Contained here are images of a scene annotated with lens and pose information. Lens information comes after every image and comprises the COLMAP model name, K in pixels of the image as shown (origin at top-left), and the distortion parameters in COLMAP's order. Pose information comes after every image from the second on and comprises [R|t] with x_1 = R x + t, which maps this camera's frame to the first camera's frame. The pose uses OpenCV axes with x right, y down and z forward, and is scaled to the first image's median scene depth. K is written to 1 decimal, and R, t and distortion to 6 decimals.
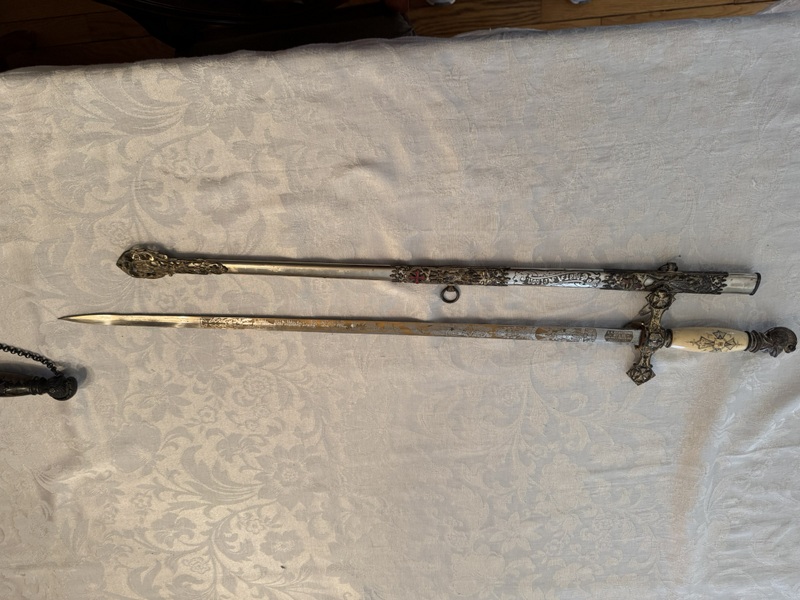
lens RADIAL K [[550.7, 0, 400.0], [0, 550.7, 300.0], [0, 0, 1]] dist [-0.001938, -0.001964]
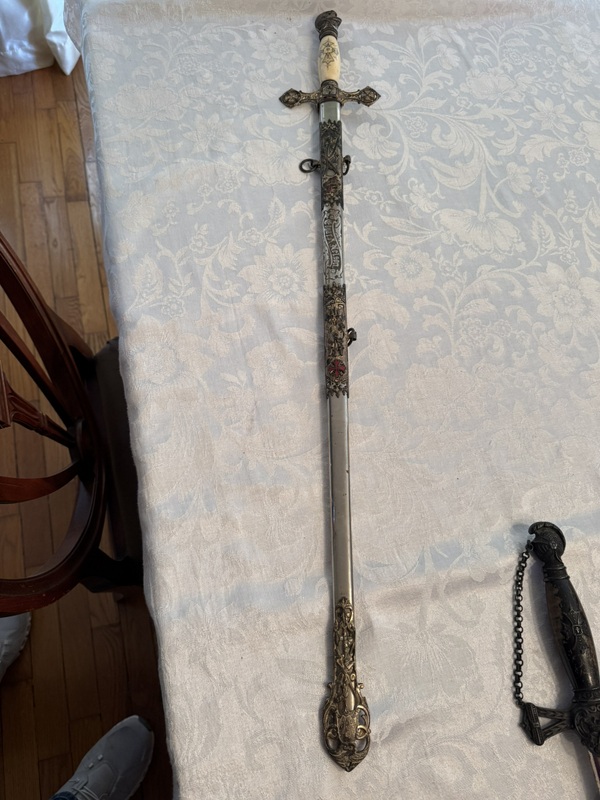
lens RADIAL K [[550.7, 0, 300.0], [0, 550.7, 400.0], [0, 0, 1]] dist [-0.001938, -0.001964]
pose [[-0.161105, -0.909665, 0.382824, -0.630225], [0.970929, -0.215664, -0.103860, -0.047806], [0.177039, 0.354962, 0.917964, 0.161990]]
